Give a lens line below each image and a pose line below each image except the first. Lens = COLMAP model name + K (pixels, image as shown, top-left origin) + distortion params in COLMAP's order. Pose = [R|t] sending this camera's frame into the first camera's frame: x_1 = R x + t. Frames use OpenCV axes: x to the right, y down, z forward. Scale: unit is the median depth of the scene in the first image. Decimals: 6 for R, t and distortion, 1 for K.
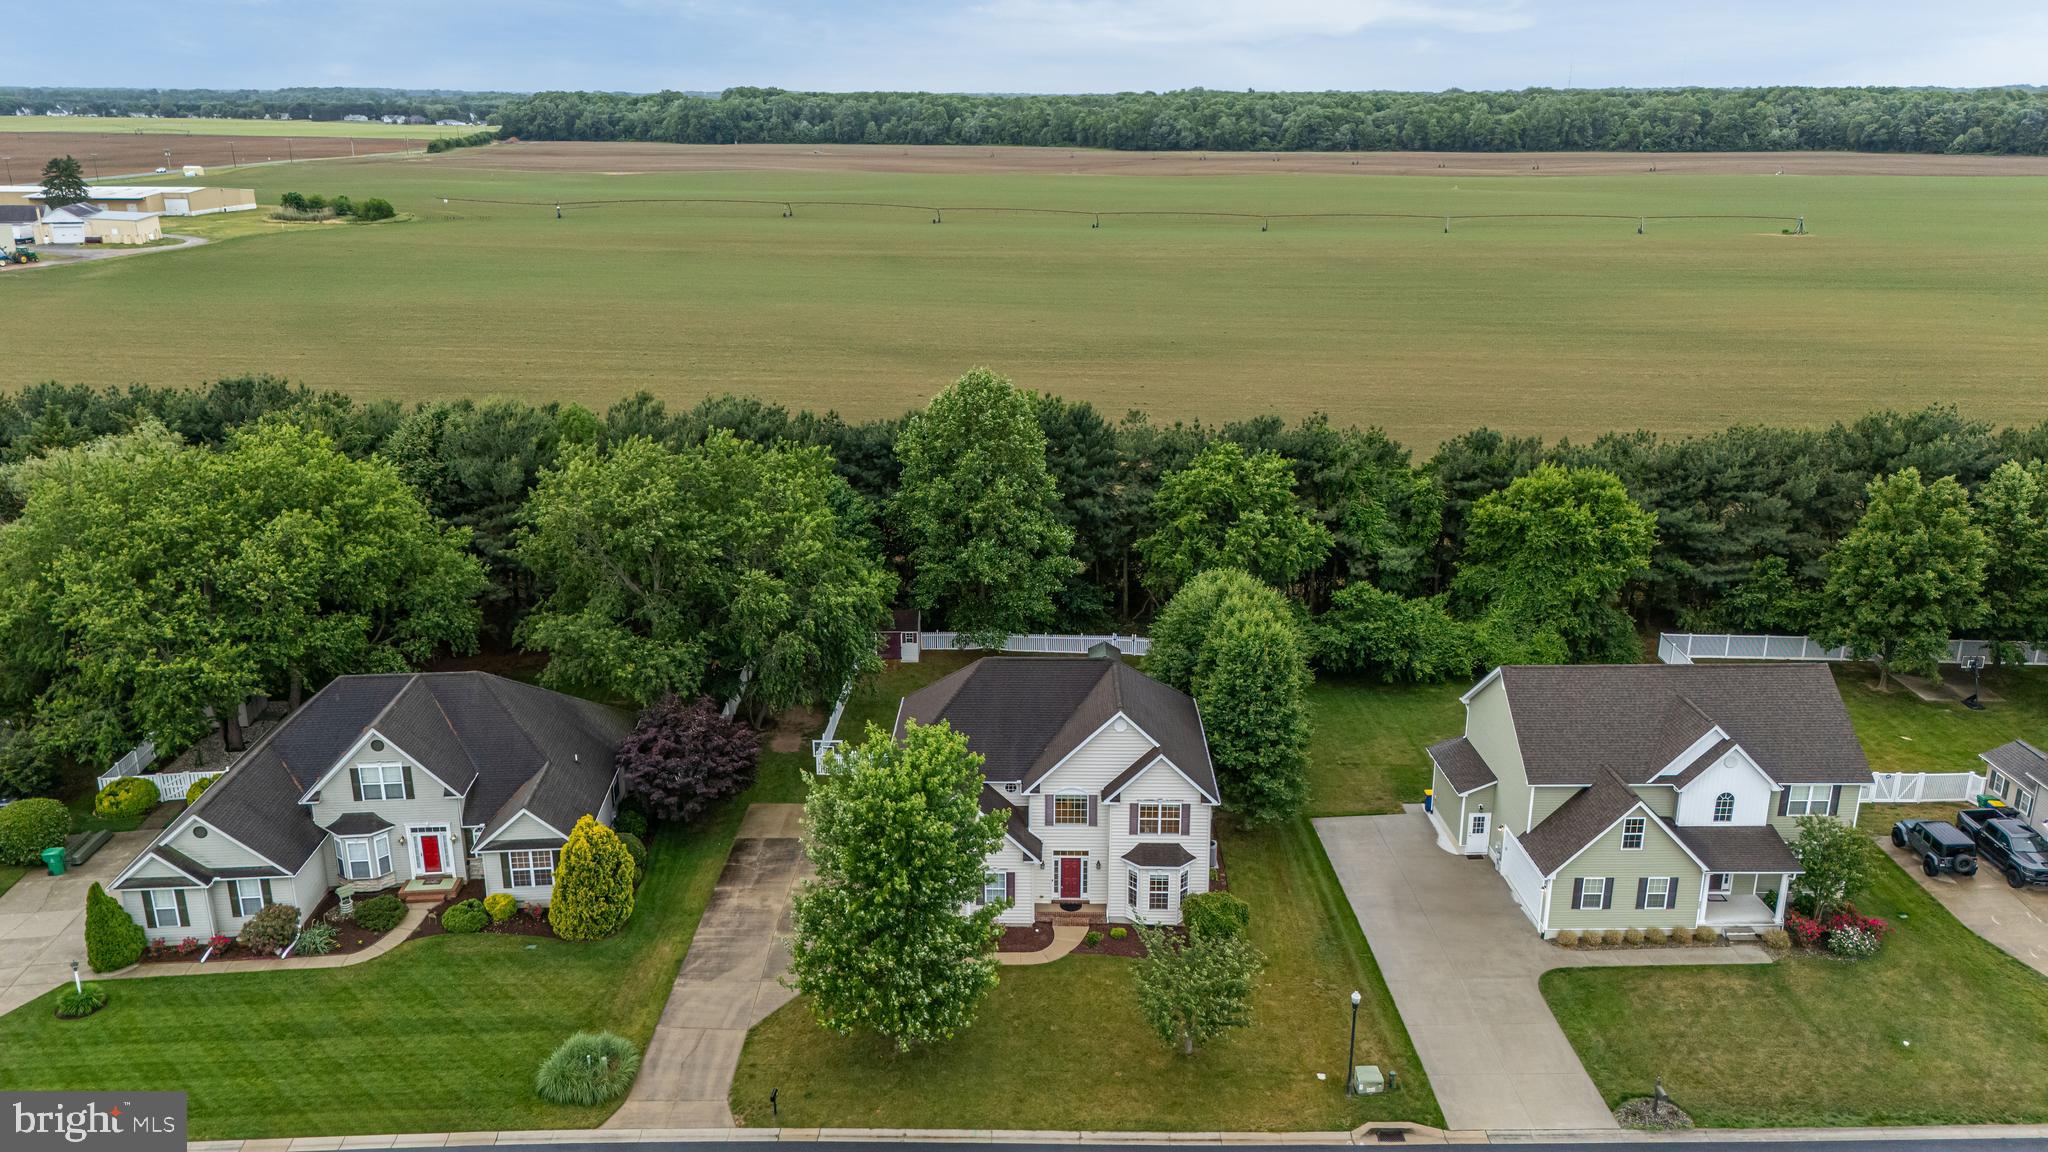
lens RADIAL K [[1505.4, 0, 1027.2], [0, 1505.4, 584.0], [0, 0, 1]] dist [0.065598, -0.058235]
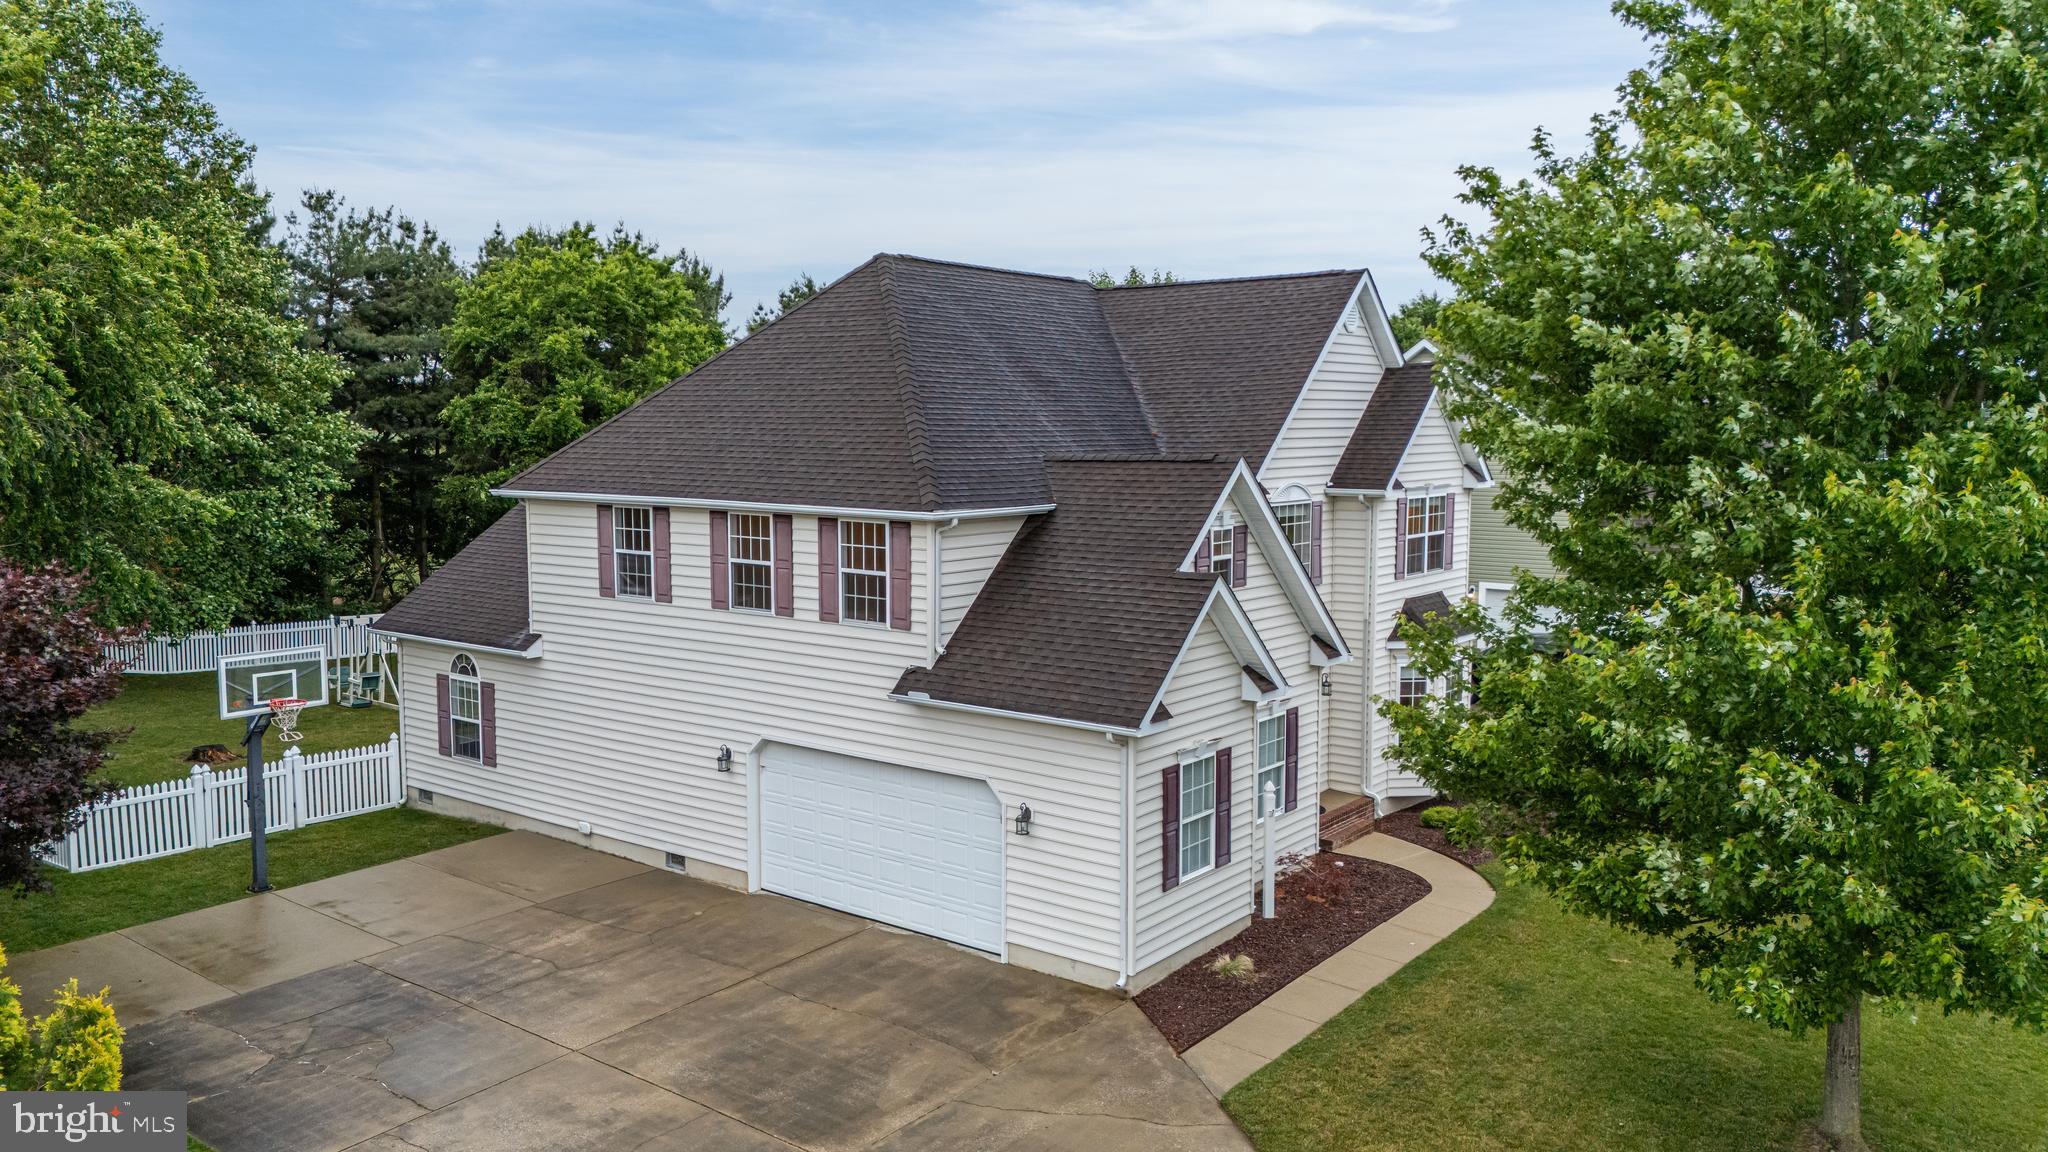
lens RADIAL K [[1505.4, 0, 1032.6], [0, 1505.4, 567.5], [0, 0, 1]] dist [0.065598, -0.058235]
pose [[0.591873, -0.075023, 0.802532, -0.276970], [0.243052, 0.965926, -0.088956, 0.147925], [-0.768513, 0.247707, 0.589940, 0.699607]]
